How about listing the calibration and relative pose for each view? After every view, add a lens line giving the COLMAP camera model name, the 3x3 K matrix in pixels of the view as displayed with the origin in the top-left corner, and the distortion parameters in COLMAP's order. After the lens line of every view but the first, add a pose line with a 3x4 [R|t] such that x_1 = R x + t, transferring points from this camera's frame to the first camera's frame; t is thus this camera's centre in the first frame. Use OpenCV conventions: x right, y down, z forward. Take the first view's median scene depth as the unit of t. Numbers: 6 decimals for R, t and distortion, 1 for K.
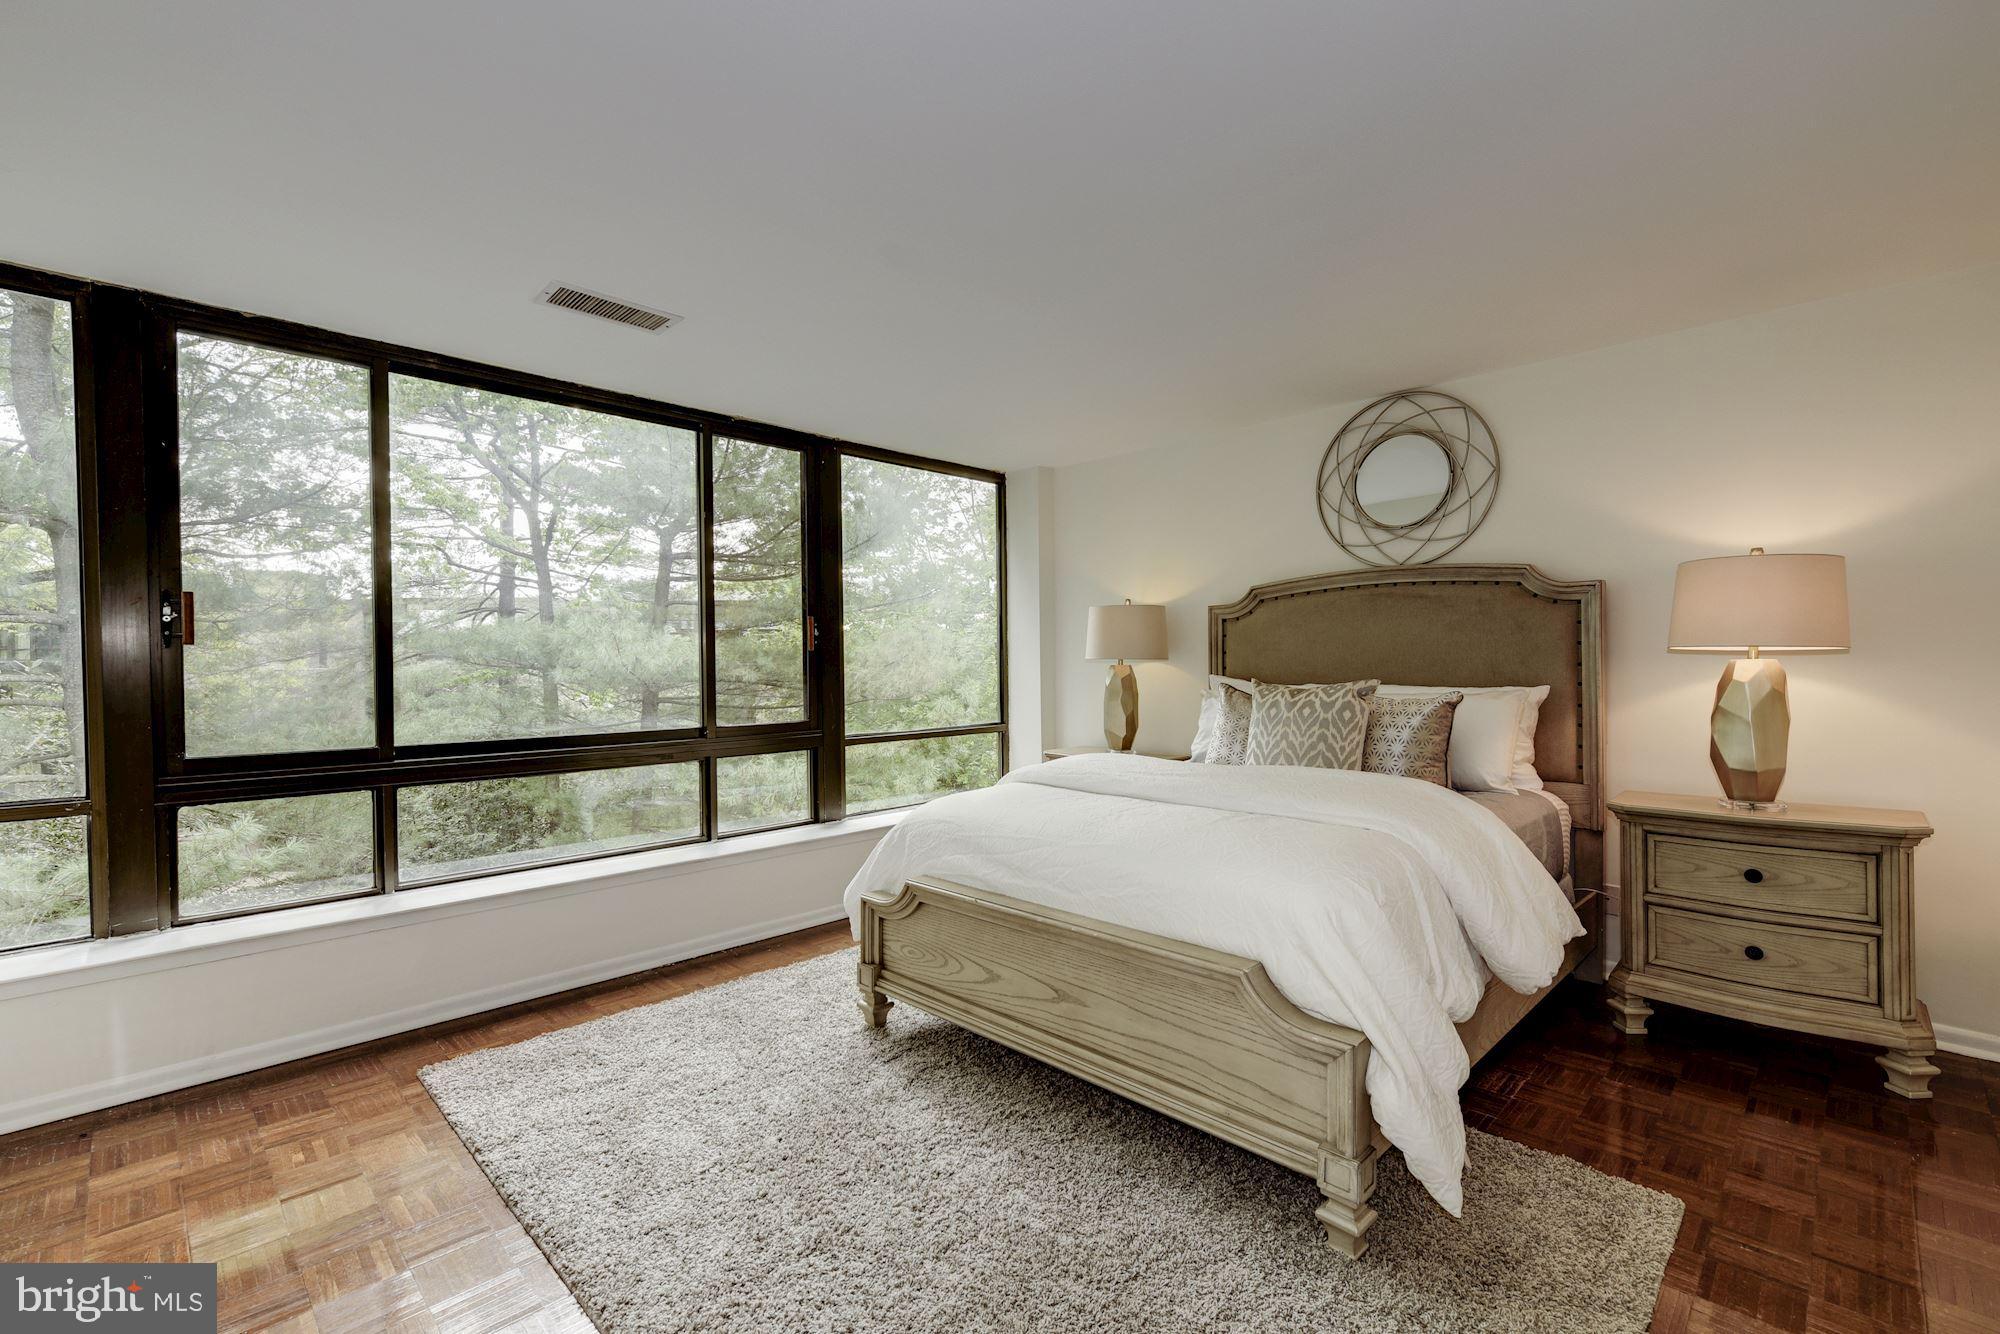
lens RADIAL K [[885.3, 0, 1002.6], [0, 885.3, 660.8], [0, 0, 1]] dist [-0.004699, -0.000758]
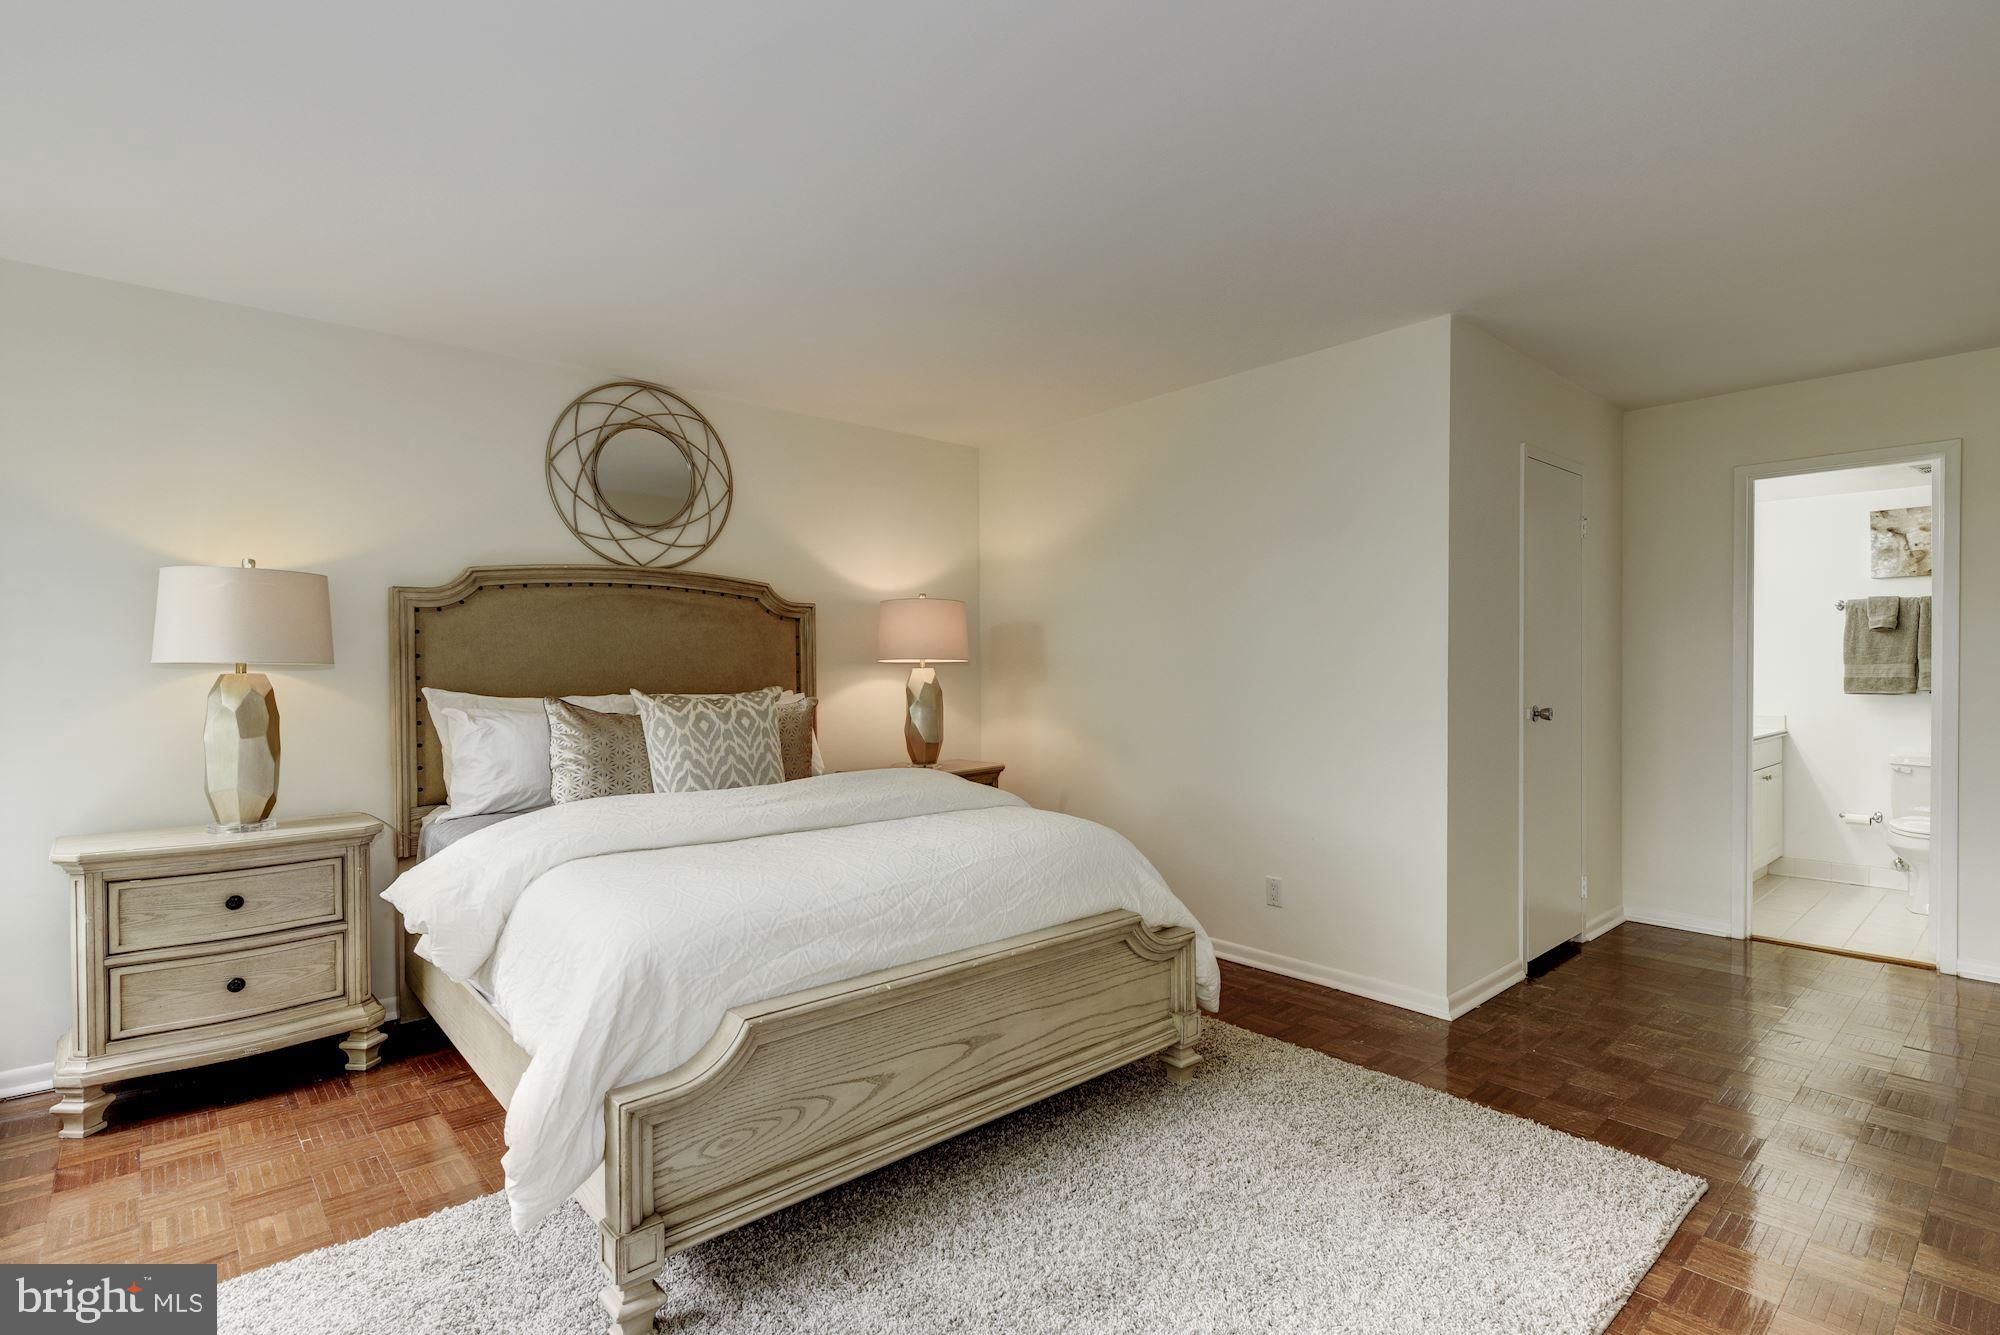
lens RADIAL K [[955.0, 0, 1003.8], [0, 955.0, 679.8], [0, 0, 1]] dist [0.005157, -0.000714]
pose [[0.051705, -0.004299, 0.998653, -0.563430], [-0.000285, 0.999991, 0.004320, 0.007871], [-0.998662, -0.000508, 0.051703, 0.589700]]
